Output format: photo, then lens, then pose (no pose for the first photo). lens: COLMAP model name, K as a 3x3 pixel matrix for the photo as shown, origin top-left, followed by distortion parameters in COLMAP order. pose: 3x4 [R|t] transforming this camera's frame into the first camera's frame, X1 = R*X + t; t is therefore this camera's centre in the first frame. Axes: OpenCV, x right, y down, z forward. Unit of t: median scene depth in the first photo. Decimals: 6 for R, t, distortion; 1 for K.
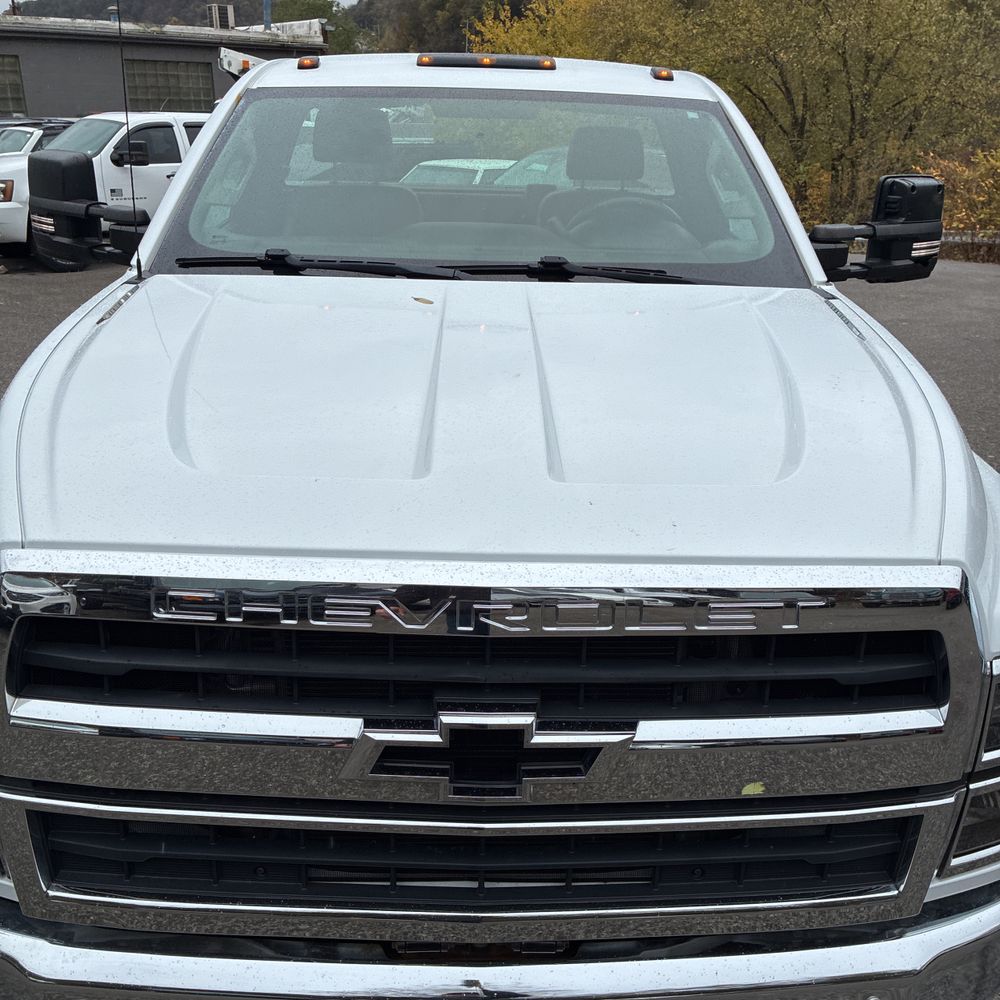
lens RADIAL K [[1008.7, 0, 511.0], [0, 1008.7, 483.8], [0, 0, 1]] dist [0.021763, 0.000000]
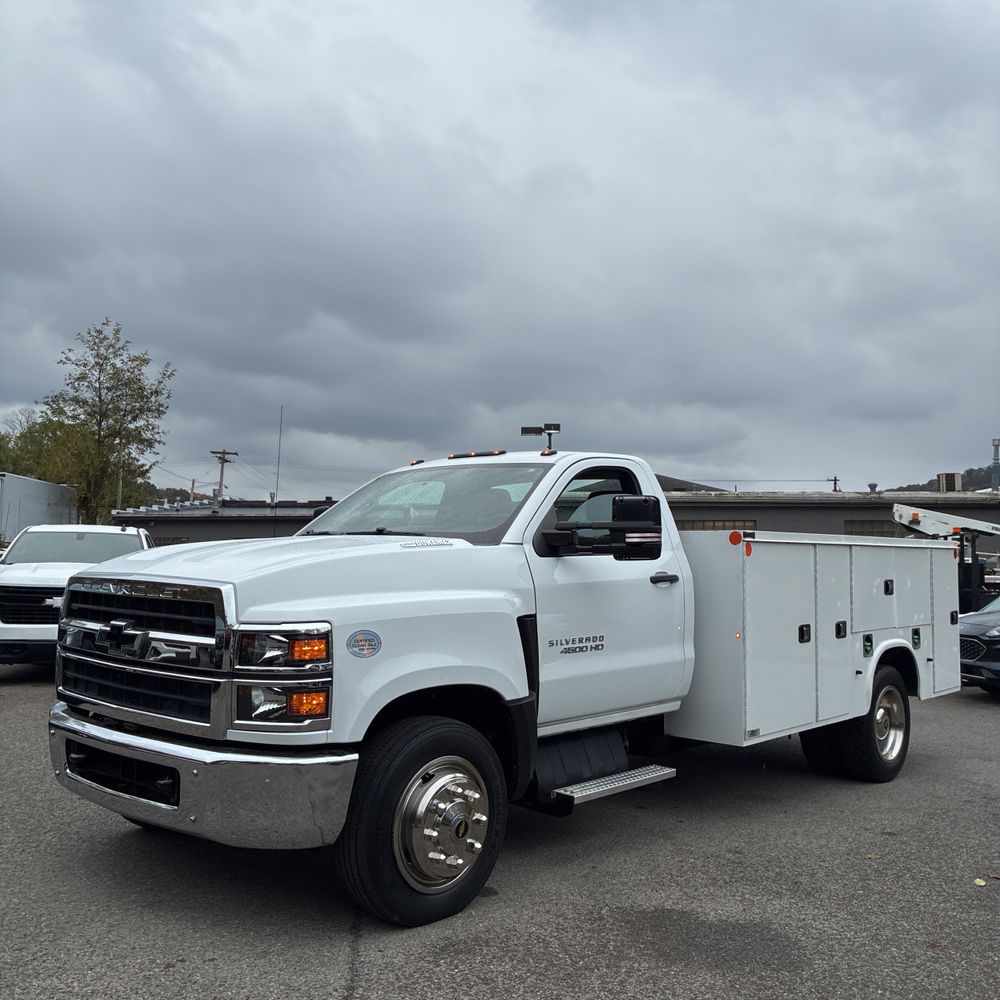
lens RADIAL K [[1008.7, 0, 501.1], [0, 1008.7, 504.2], [0, 0, 1]] dist [0.021763, 0.000000]
pose [[0.706695, -0.052225, -0.705589, 1.367977], [-0.245956, 0.916939, -0.314210, 0.264807], [0.663391, 0.395595, 0.635151, -0.155805]]
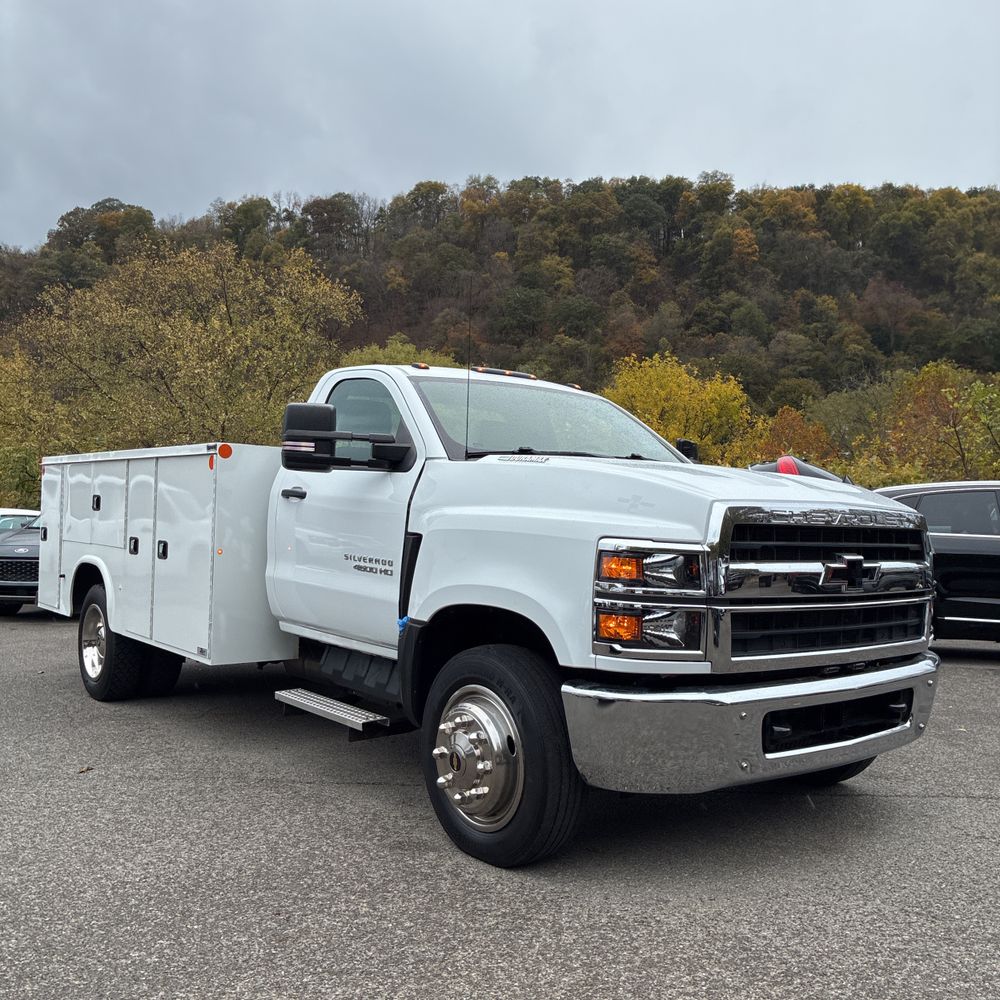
lens RADIAL K [[1008.7, 0, 505.7], [0, 1008.7, 503.9], [0, 0, 1]] dist [0.021763, 0.000000]
pose [[0.800327, -0.001201, 0.599562, -1.111966], [0.207235, 0.938918, -0.274747, 0.298537], [-0.562610, 0.344138, 0.751691, -0.274970]]
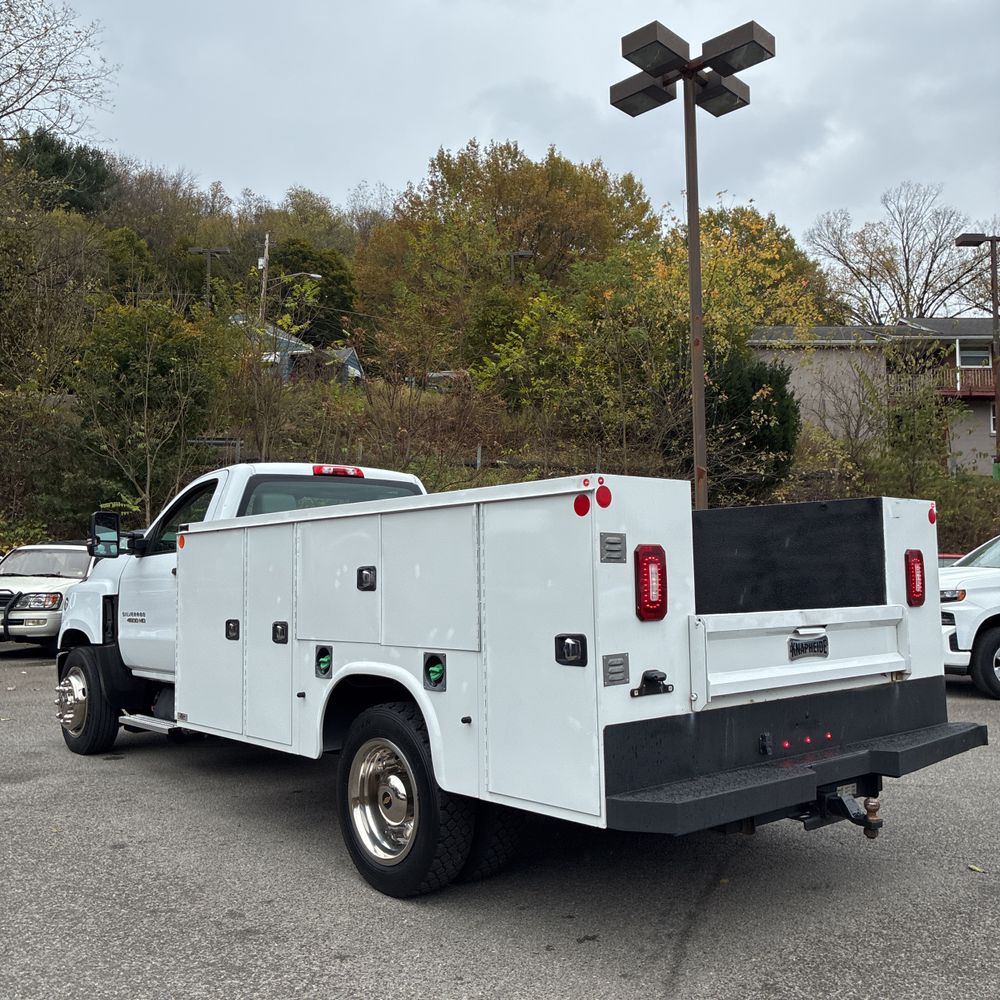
lens RADIAL K [[1008.7, 0, 494.2], [0, 1008.7, 502.6], [0, 0, 1]] dist [0.021763, 0.000000]
pose [[-0.783443, -0.070783, -0.617419, 1.096083], [-0.232588, 0.954686, 0.185682, -1.053104], [0.576298, 0.289076, -0.764405, 3.524928]]
